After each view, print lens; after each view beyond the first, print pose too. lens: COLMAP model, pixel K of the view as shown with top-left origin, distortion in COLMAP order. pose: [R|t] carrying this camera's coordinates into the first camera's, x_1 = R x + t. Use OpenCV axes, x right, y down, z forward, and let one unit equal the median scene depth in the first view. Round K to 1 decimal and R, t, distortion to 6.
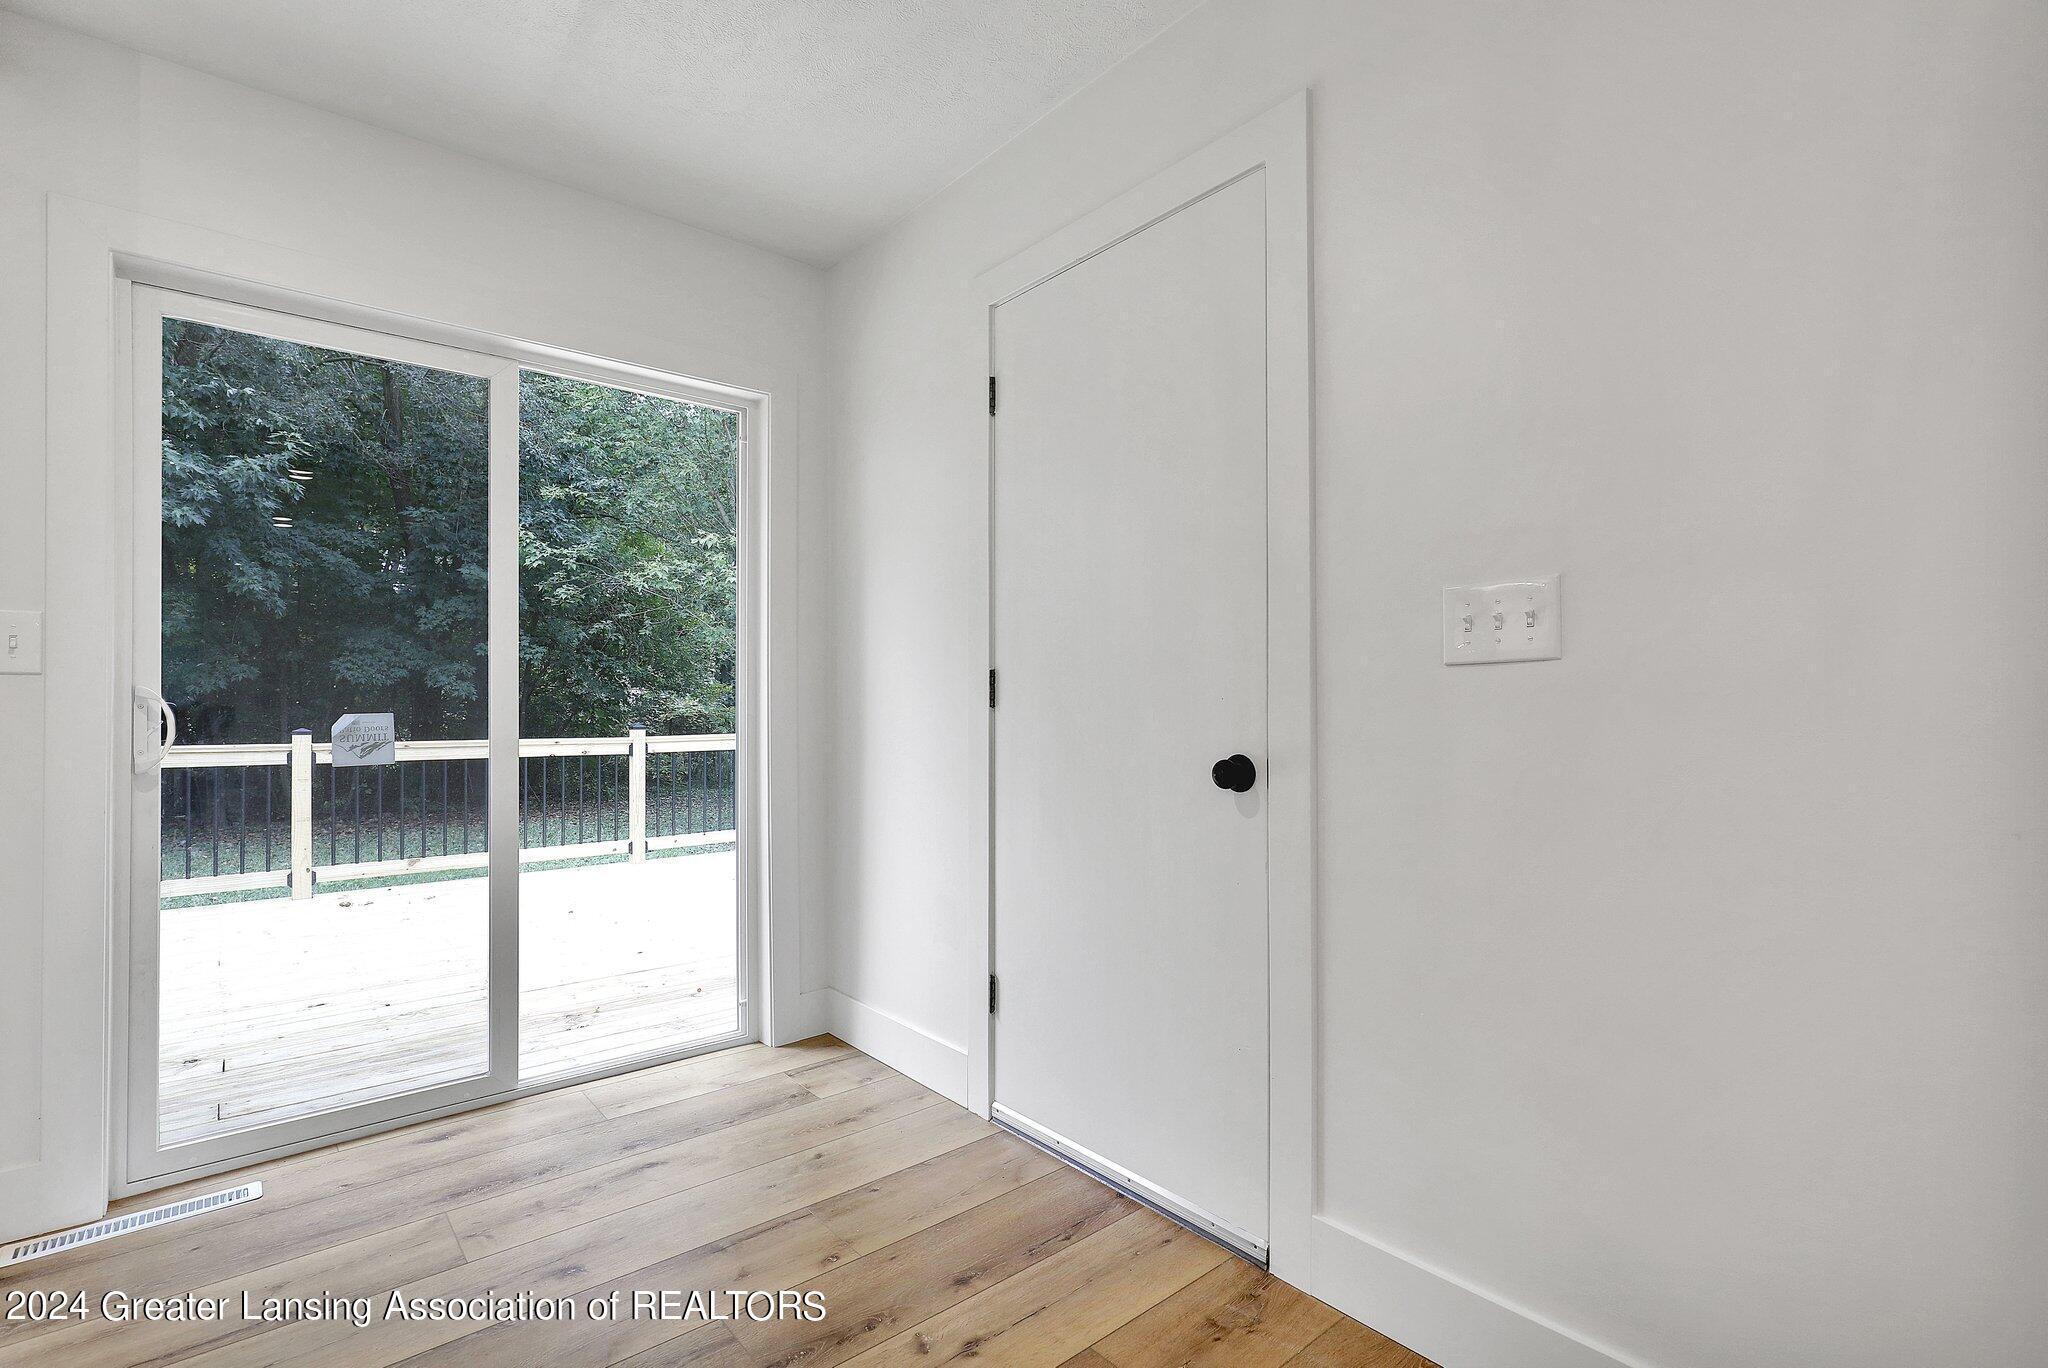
lens RADIAL K [[944.4, 0, 1018.8], [0, 944.4, 703.1], [0, 0, 1]] dist [-0.000478, 0.000052]
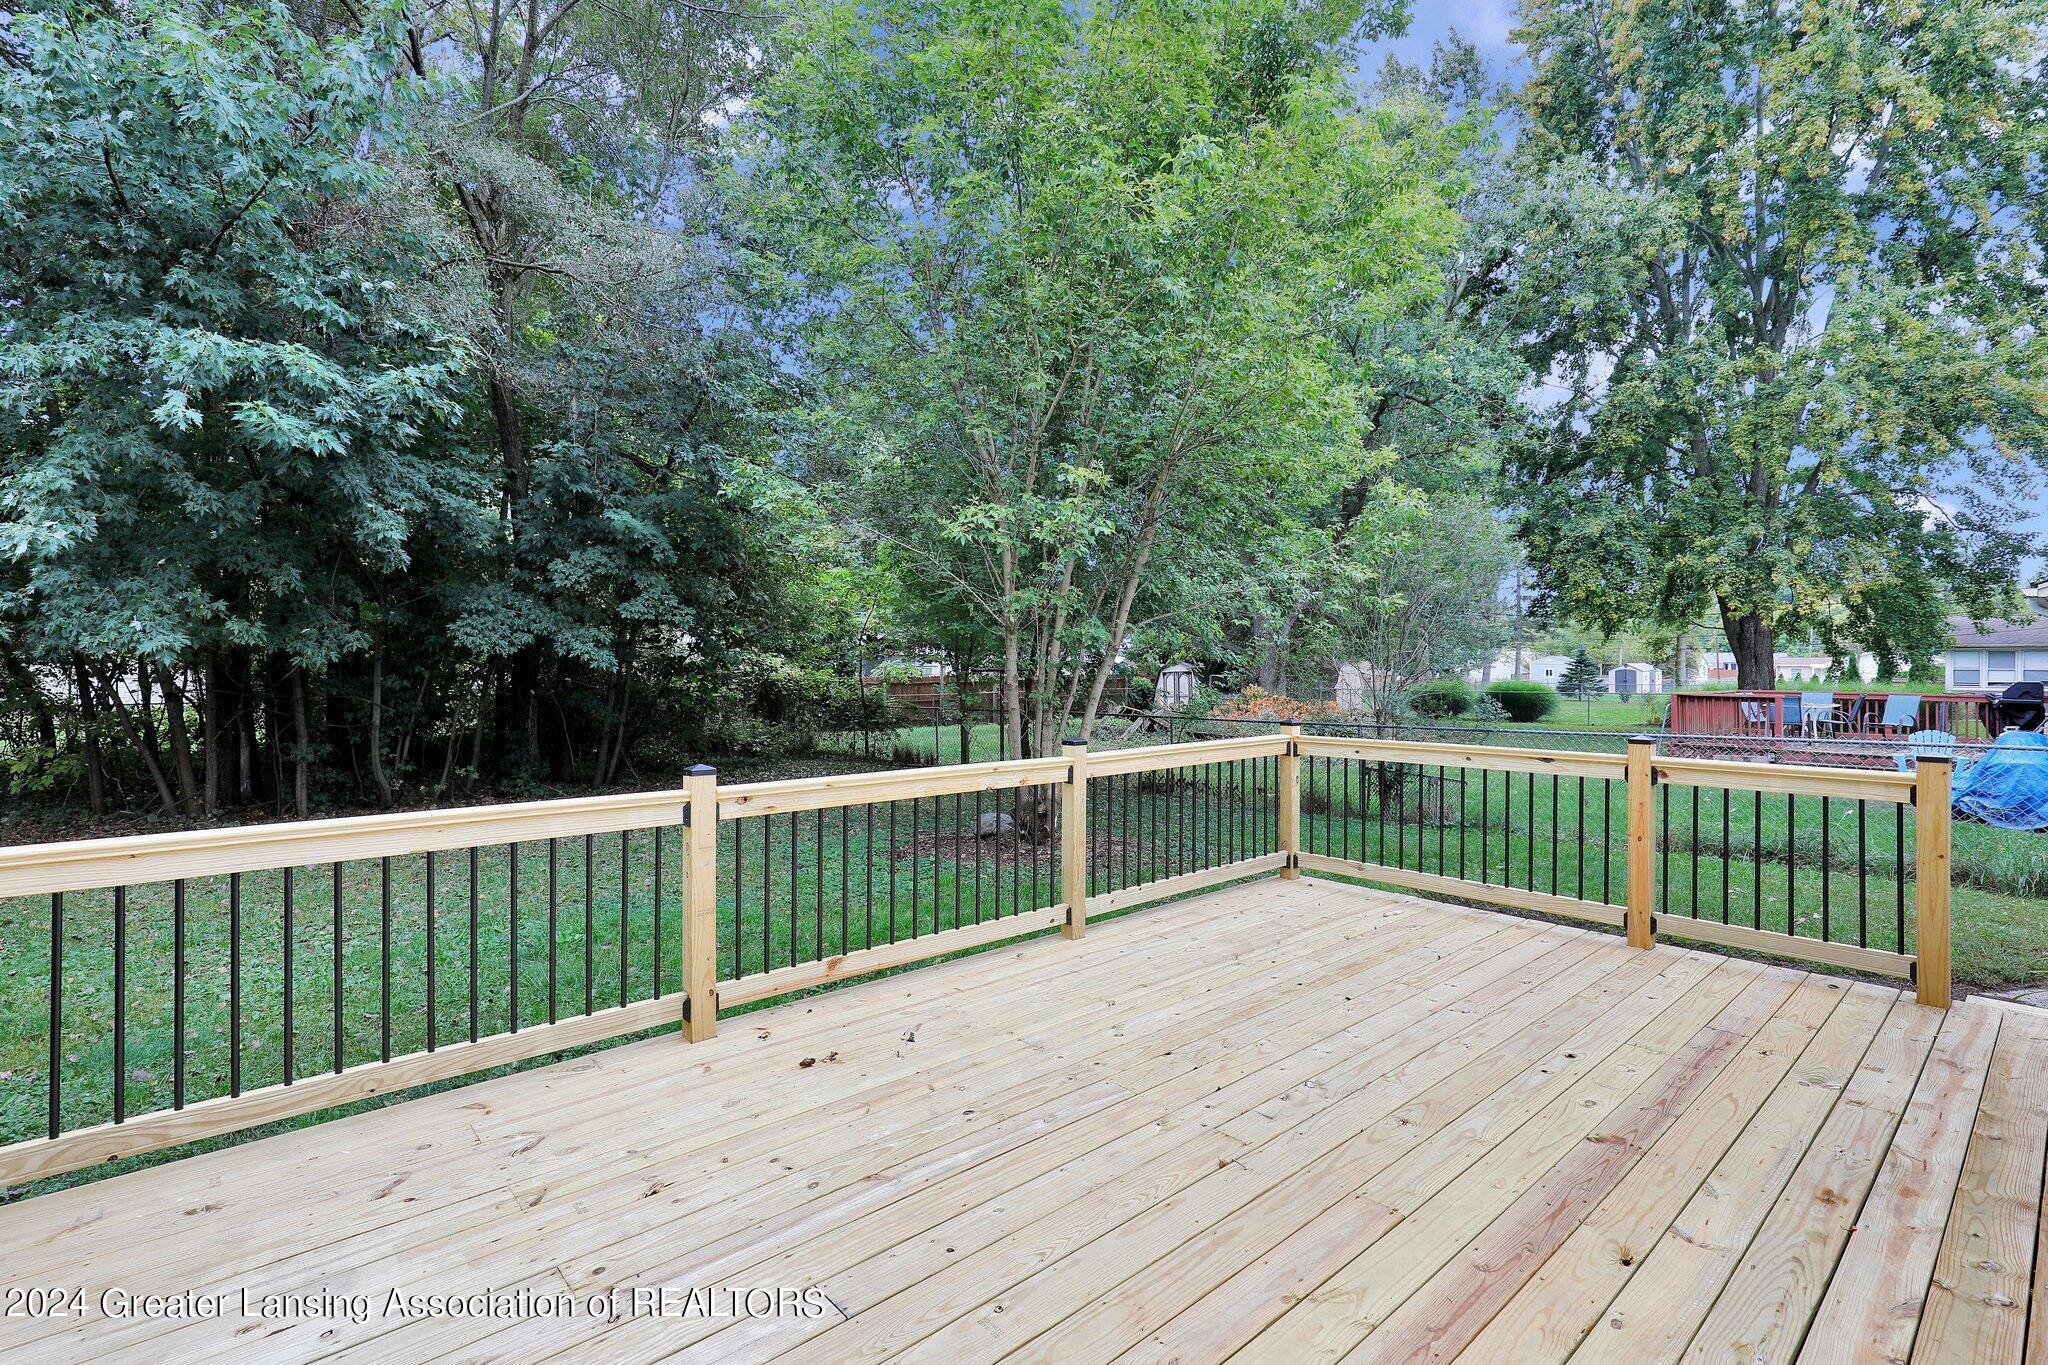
lens RADIAL K [[946.6, 0, 1027.2], [0, 946.6, 656.2], [0, 0, 1]] dist [0.000939, 0.000372]
pose [[0.999704, 0.004485, 0.023923, -0.250279], [-0.004522, 0.999989, 0.001509, -0.021220], [-0.023916, -0.001617, 0.999713, 0.164666]]
